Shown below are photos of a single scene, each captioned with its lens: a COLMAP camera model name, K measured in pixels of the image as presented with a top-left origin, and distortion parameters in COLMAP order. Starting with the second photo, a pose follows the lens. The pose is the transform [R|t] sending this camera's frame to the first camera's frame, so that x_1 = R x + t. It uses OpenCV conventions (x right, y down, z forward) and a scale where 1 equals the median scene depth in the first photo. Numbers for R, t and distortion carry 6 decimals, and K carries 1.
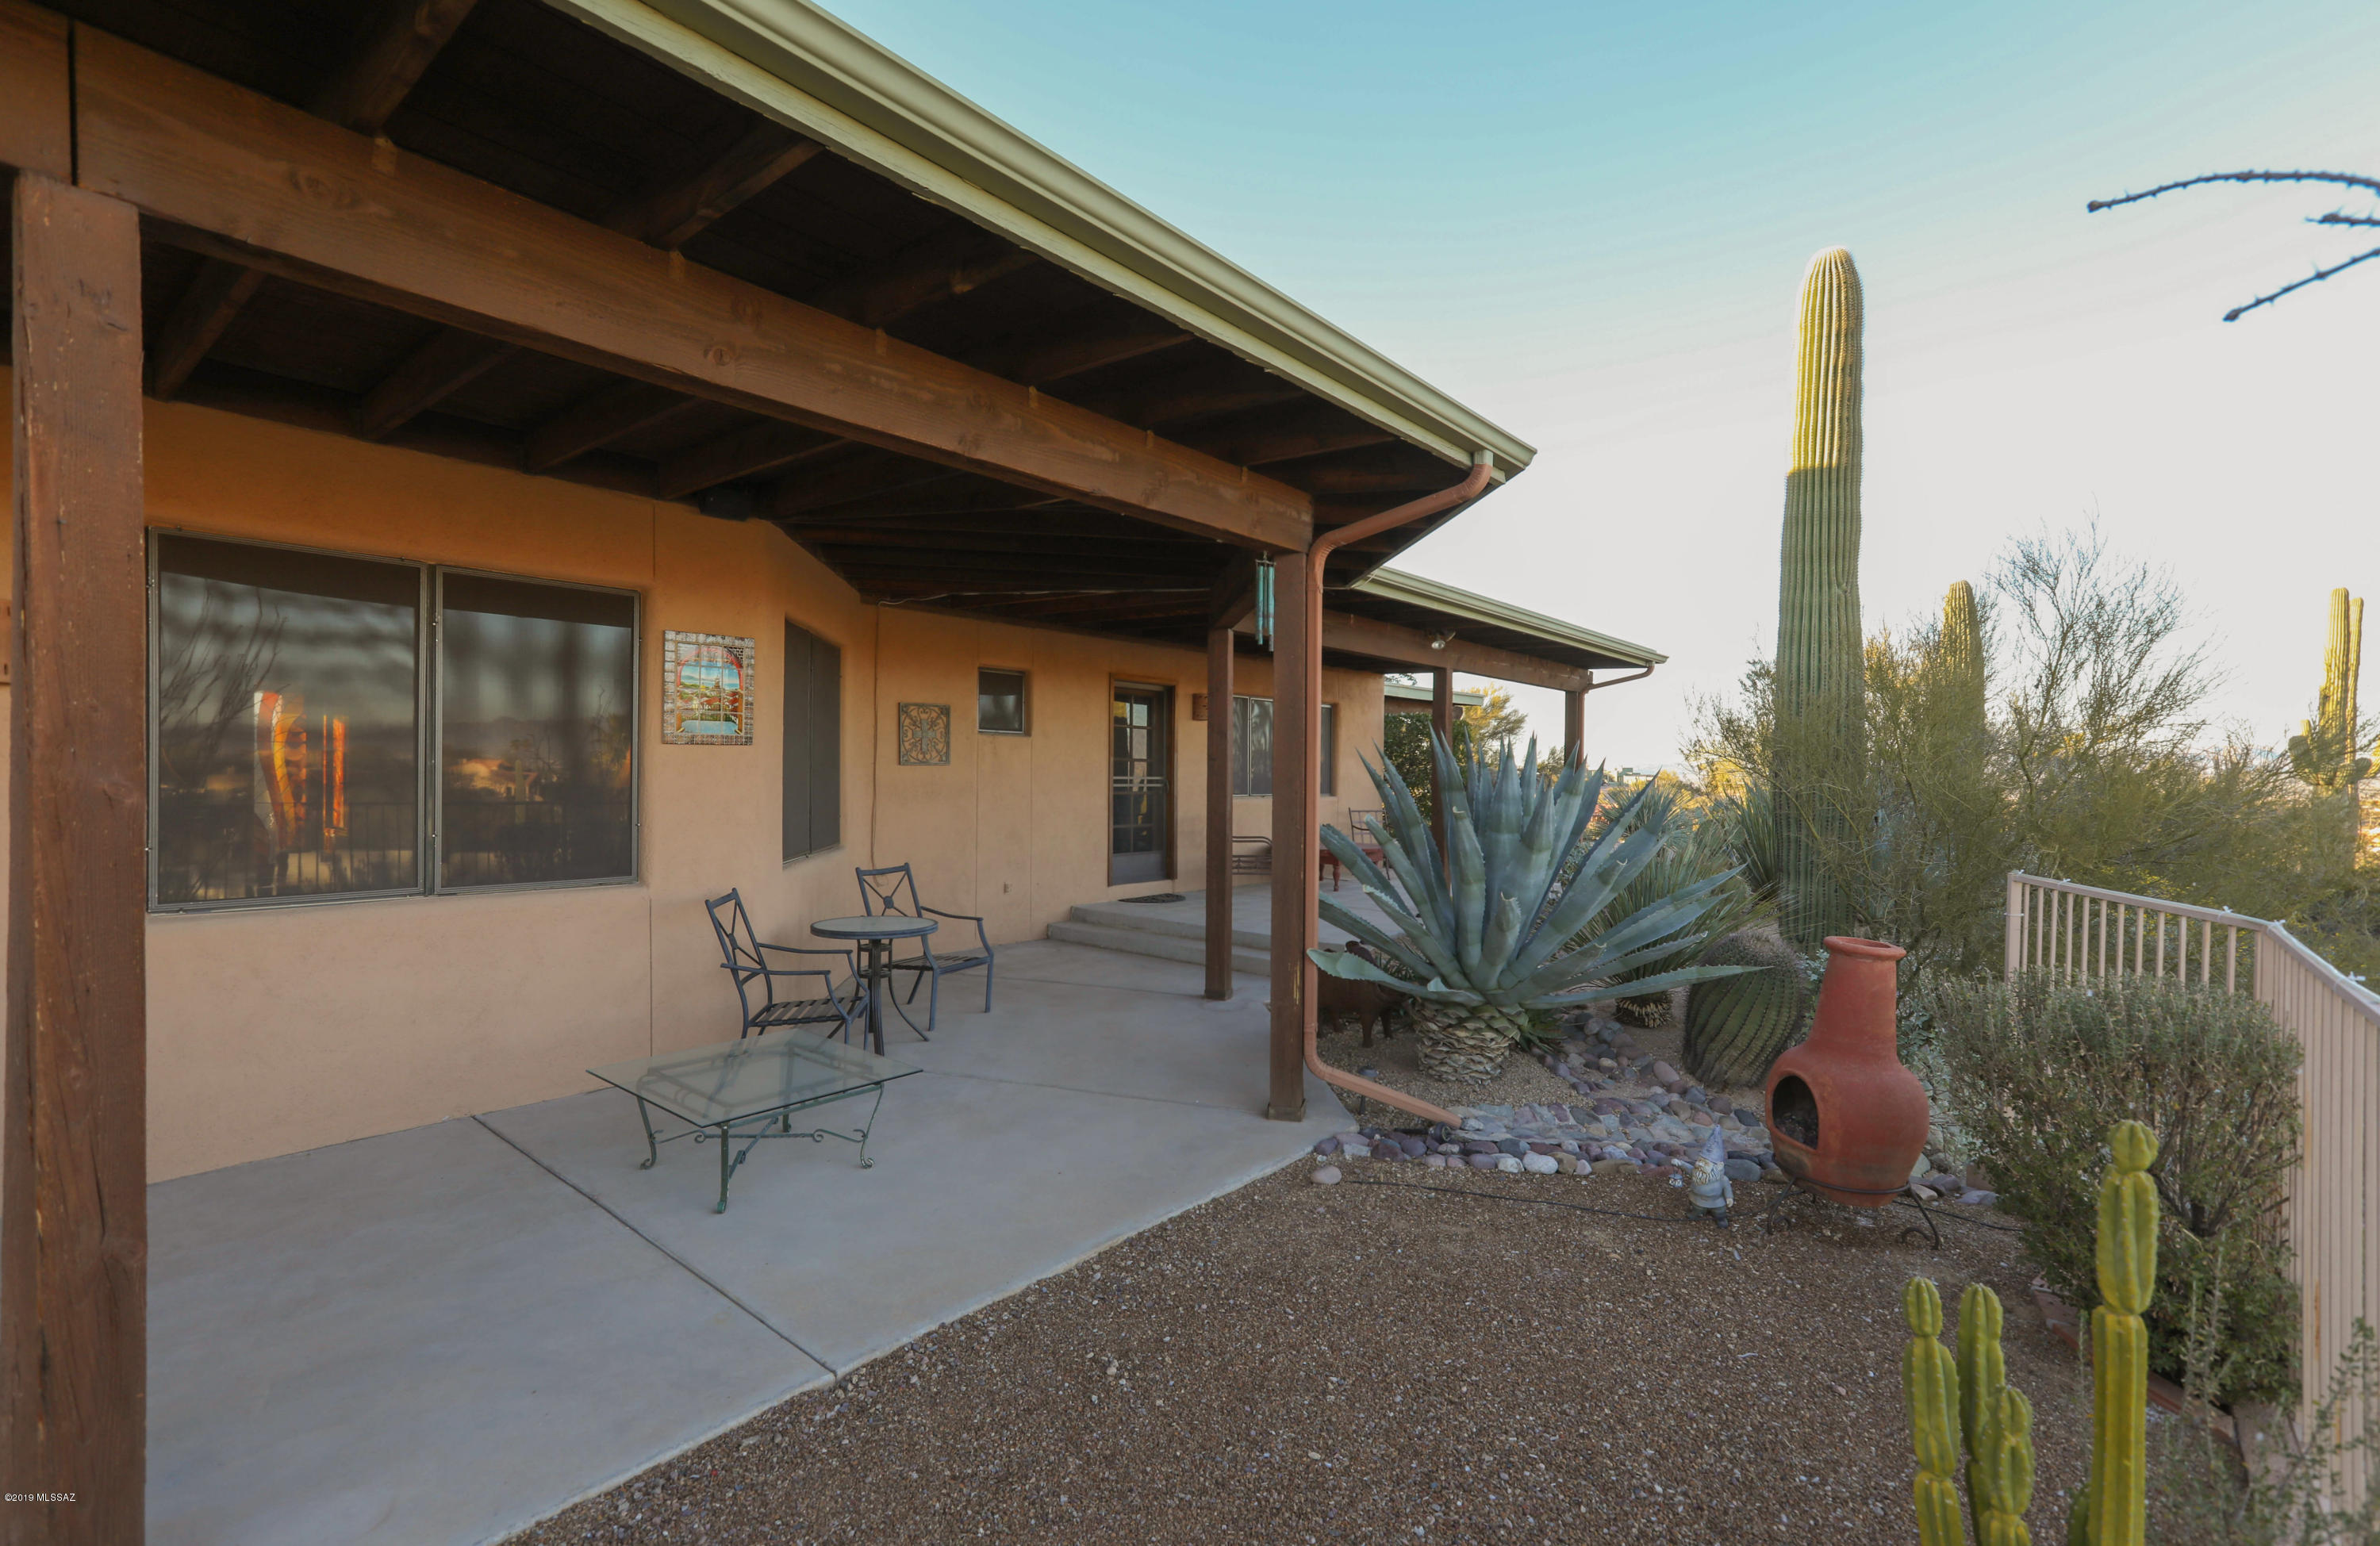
lens RADIAL K [[1074.1, 0, 1187.1], [0, 1074.1, 782.1], [0, 0, 1]] dist [-0.024139, 0.020487]
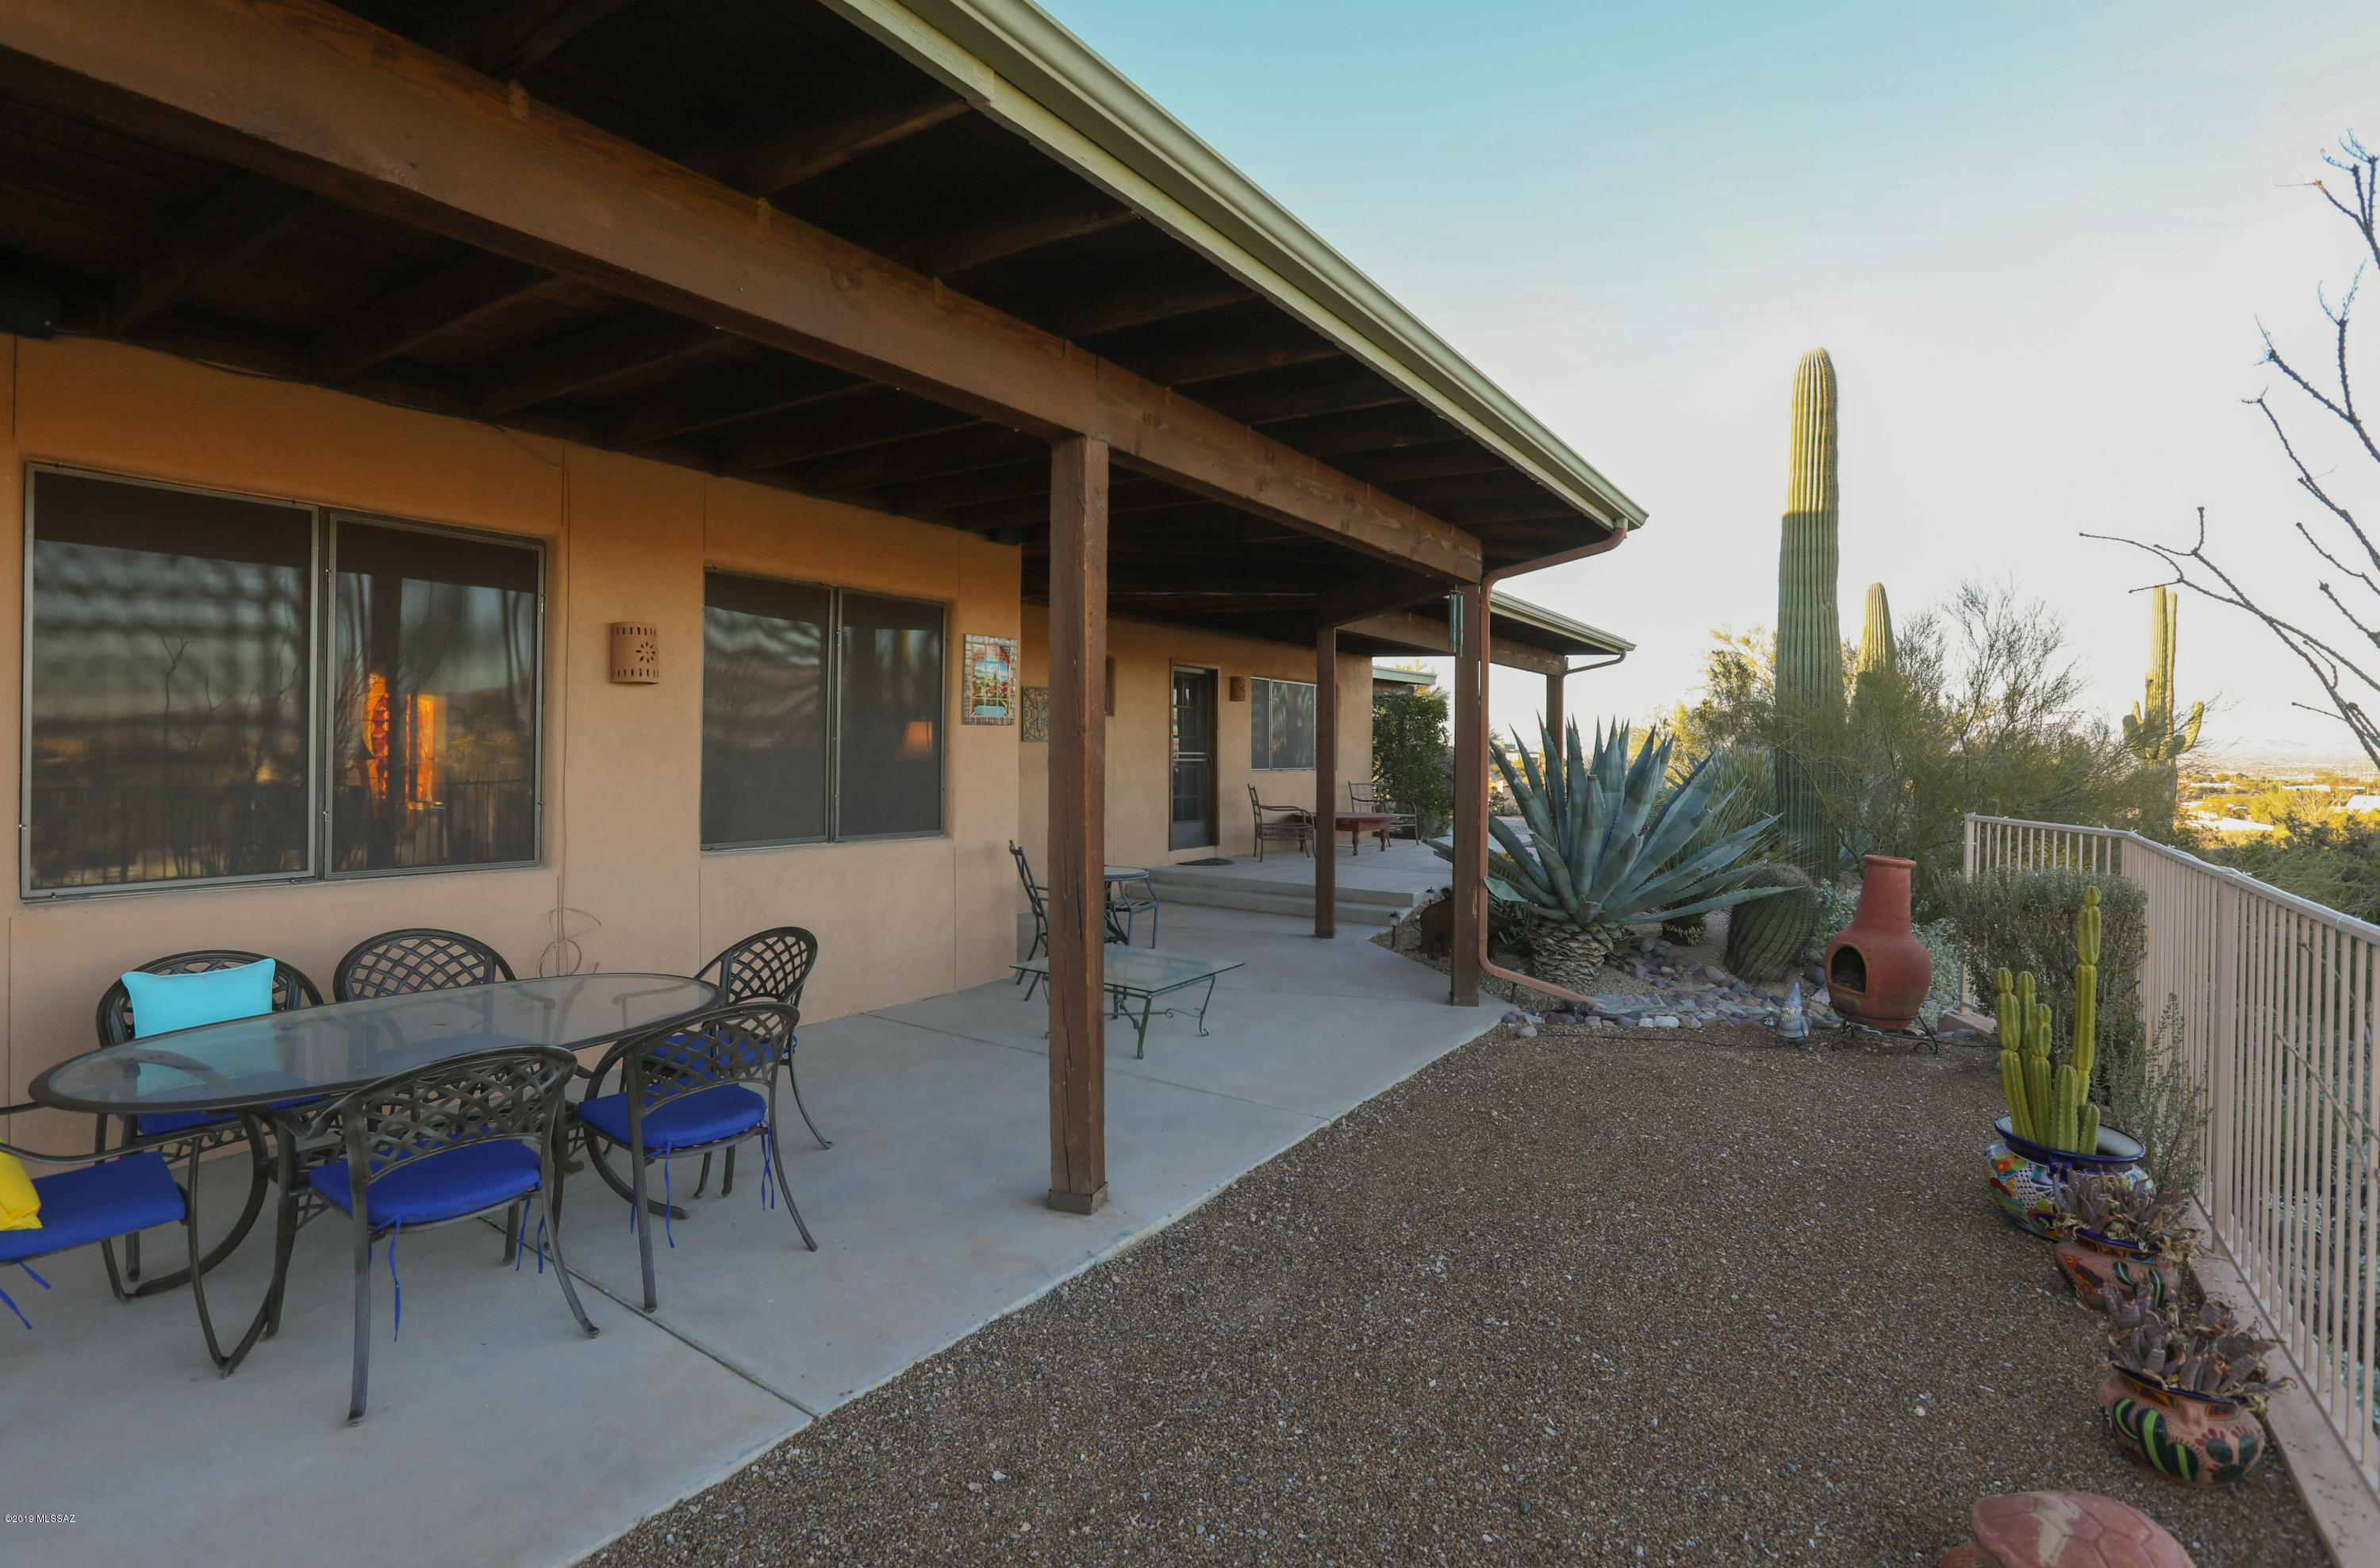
lens RADIAL K [[1108.2, 0, 1183.8], [0, 1108.2, 747.1], [0, 0, 1]] dist [-0.052158, 0.021678]
pose [[0.996514, -0.001182, 0.083417, -0.334125], [0.002147, 0.999932, -0.011473, 0.006251], [-0.083397, 0.011612, 0.996449, -0.309791]]
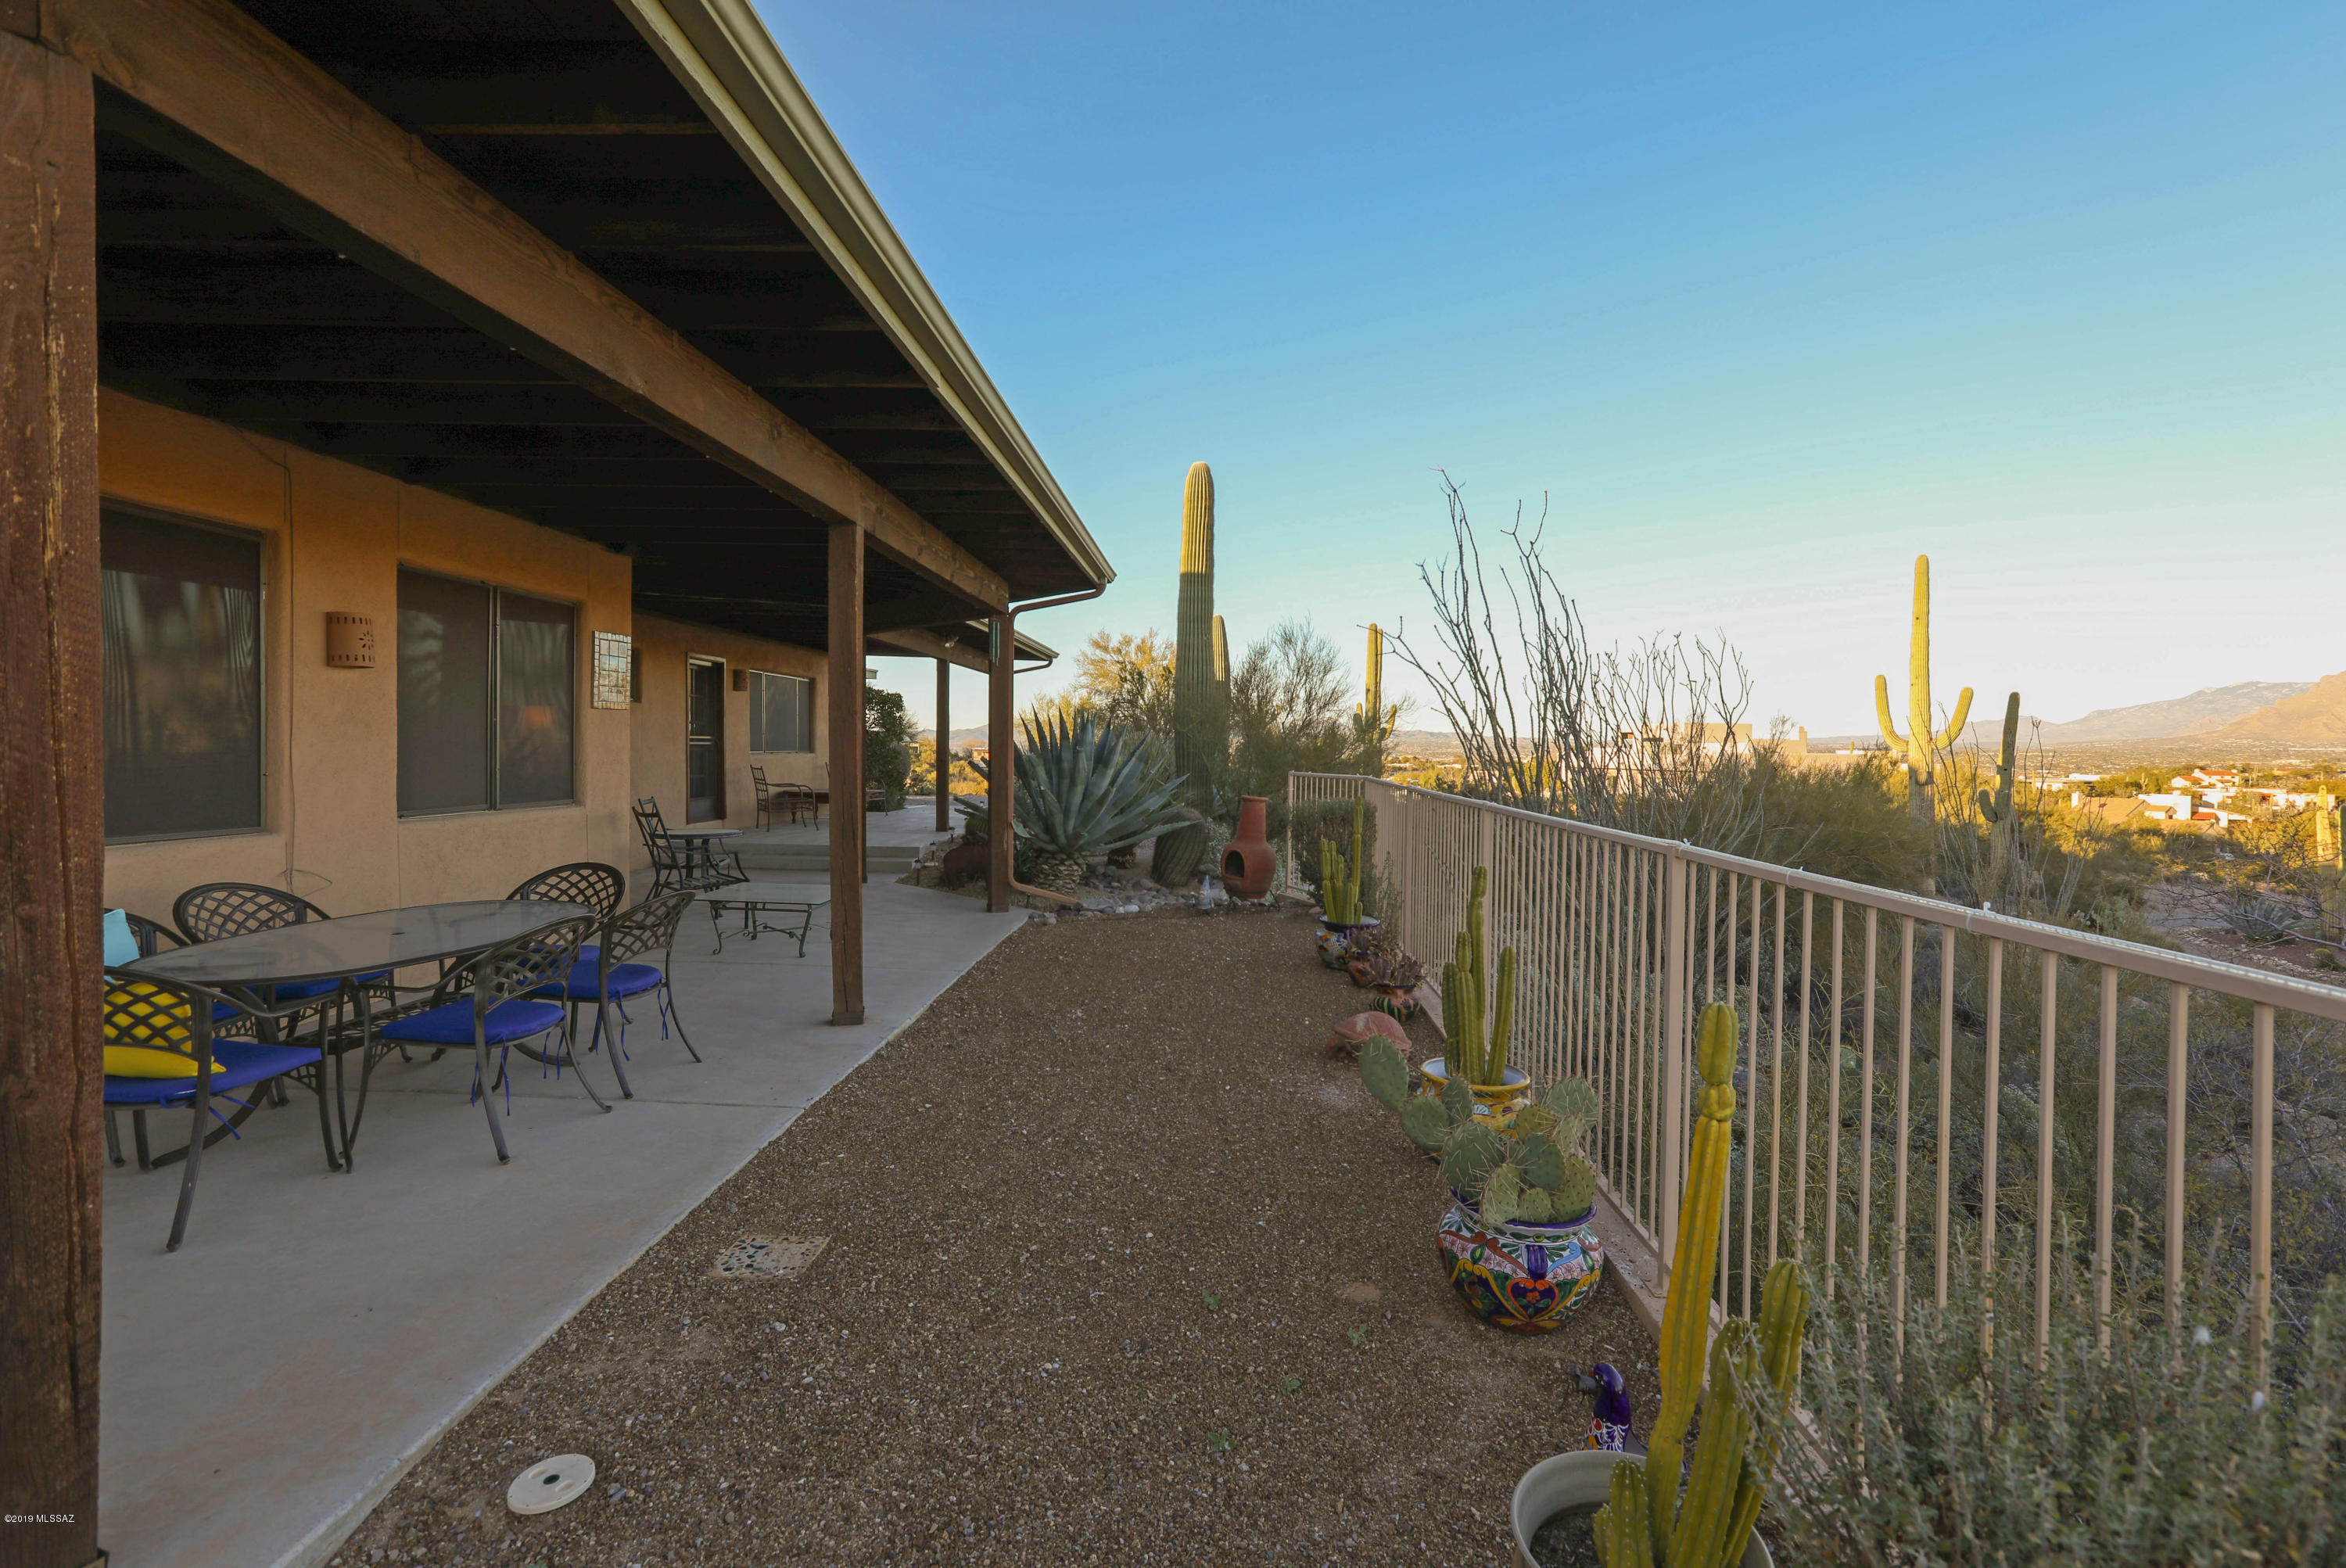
lens RADIAL K [[1052.6, 0, 1178.1], [0, 1052.6, 755.9], [0, 0, 1]] dist [0.000003, 0.000108]
pose [[0.803051, -0.011806, 0.595793, -0.692398], [0.007983, 0.999927, 0.009054, 0.021992], [-0.595856, -0.002515, 0.803087, -0.620512]]
